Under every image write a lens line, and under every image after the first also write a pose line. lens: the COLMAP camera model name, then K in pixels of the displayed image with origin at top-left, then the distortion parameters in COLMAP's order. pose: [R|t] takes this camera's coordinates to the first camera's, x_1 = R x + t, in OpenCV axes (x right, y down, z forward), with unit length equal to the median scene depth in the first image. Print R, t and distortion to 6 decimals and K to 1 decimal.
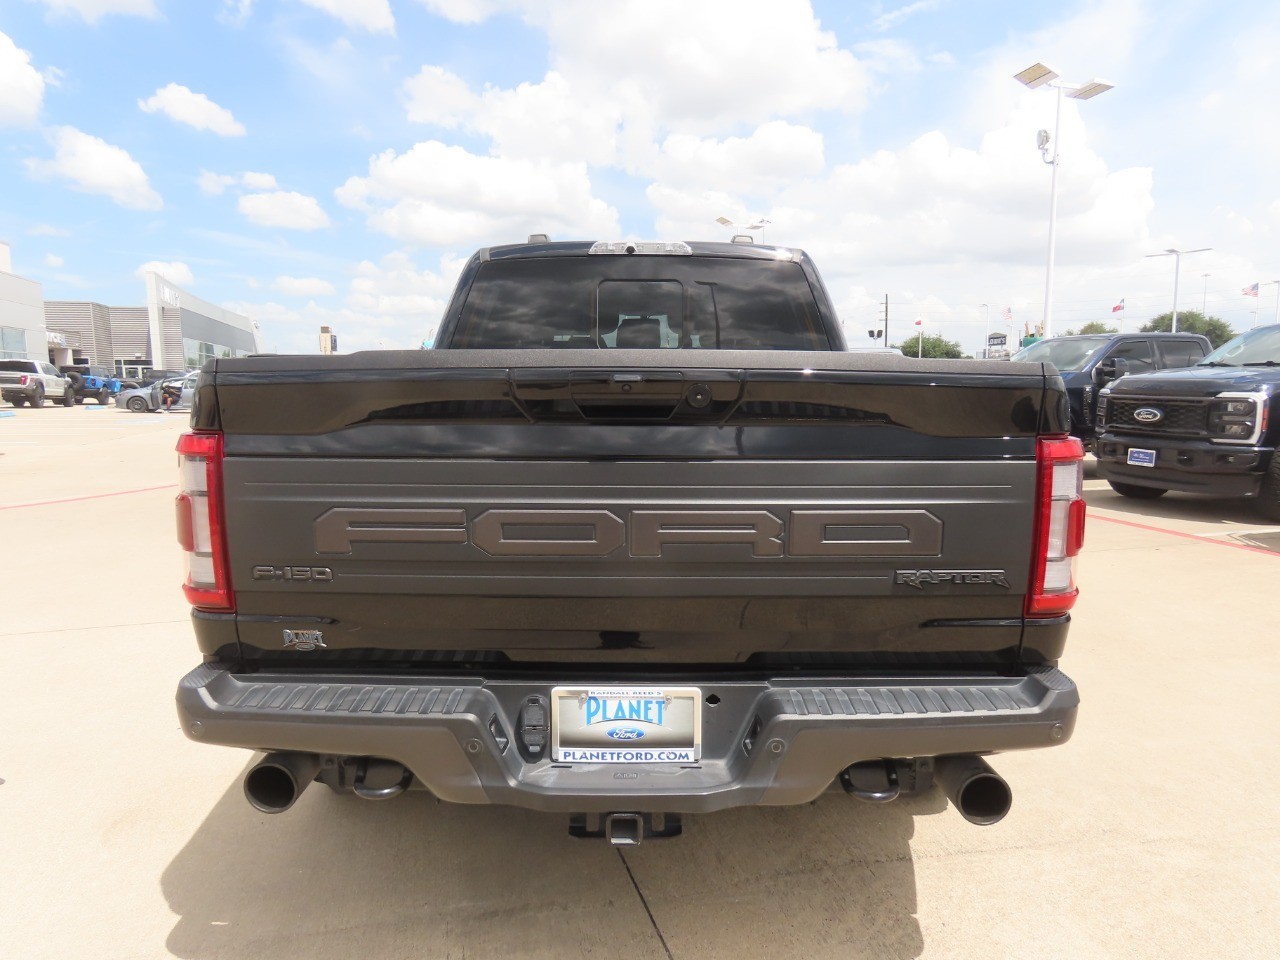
lens RADIAL K [[818.4, 0, 635.9], [0, 818.4, 480.6], [0, 0, 1]] dist [0.001234, -0.000762]
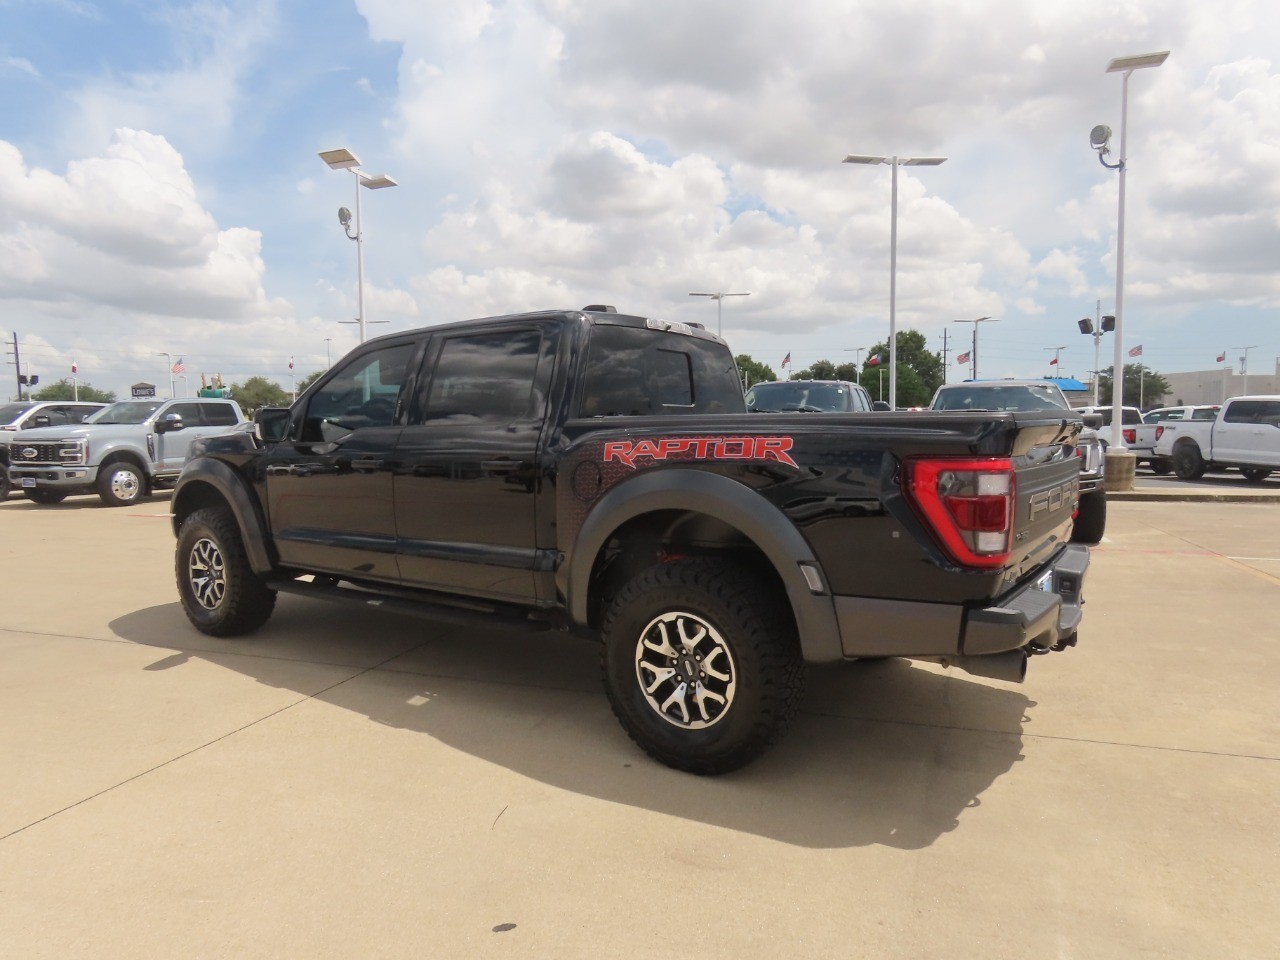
lens RADIAL K [[850.8, 0, 640.0], [0, 850.8, 480.0], [0, 0, 1]] dist [-0.002482, -0.004792]
pose [[0.543900, -0.061084, 0.836924, -0.398209], [0.116450, 0.993191, -0.003189, -0.017703], [-0.831031, 0.099195, 0.547310, 0.109276]]
